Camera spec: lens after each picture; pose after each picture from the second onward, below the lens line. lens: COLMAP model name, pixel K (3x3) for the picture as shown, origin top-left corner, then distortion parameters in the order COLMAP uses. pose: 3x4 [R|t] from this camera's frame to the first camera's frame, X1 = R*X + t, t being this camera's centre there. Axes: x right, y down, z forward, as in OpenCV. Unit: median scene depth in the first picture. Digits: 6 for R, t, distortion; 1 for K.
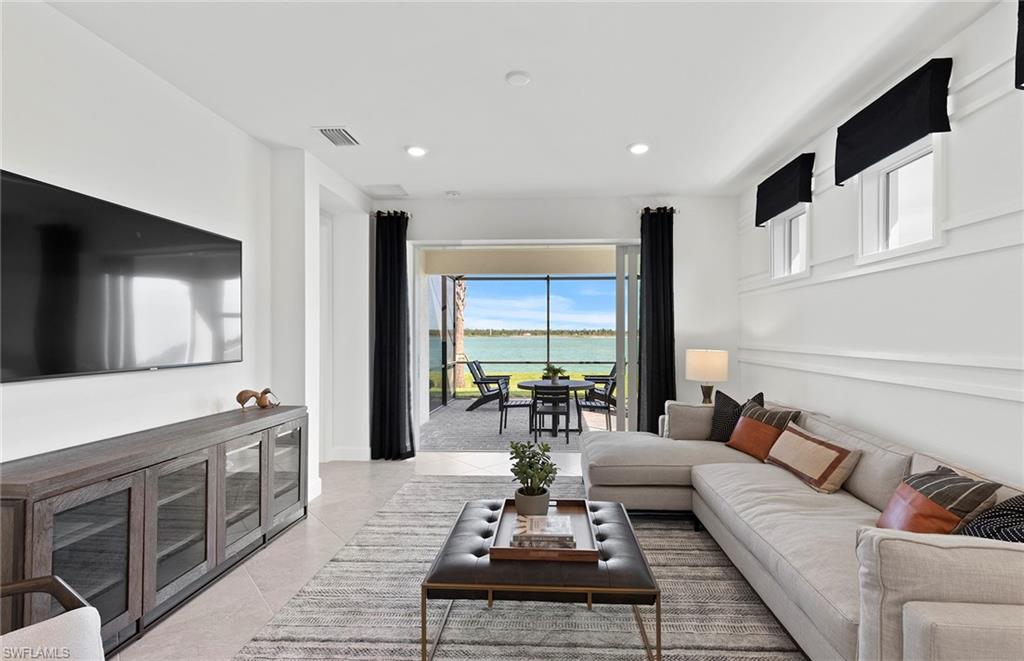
lens RADIAL K [[463.4, 0, 534.5], [0, 463.4, 332.6], [0, 0, 1]] dist [0.003497, -0.000460]
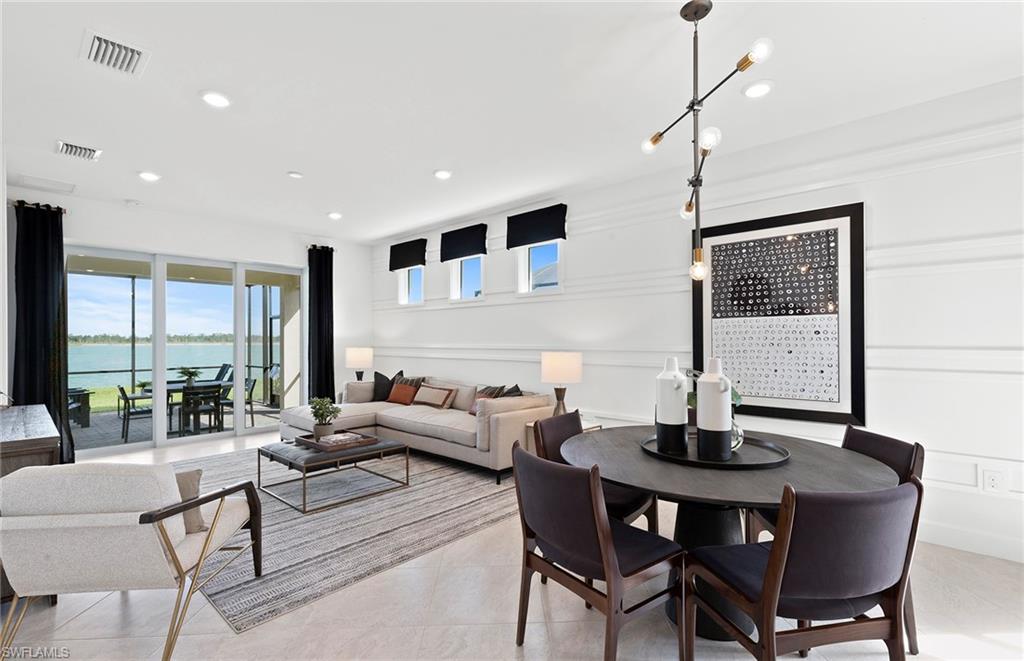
lens RADIAL K [[463.4, 0, 512.4], [0, 463.4, 340.1], [0, 0, 1]] dist [0.003497, -0.000460]
pose [[0.644005, -0.000764, 0.765021, -0.581687], [0.000728, 1.000000, 0.000386, 0.015075], [-0.765021, 0.000308, 0.644005, -0.445787]]
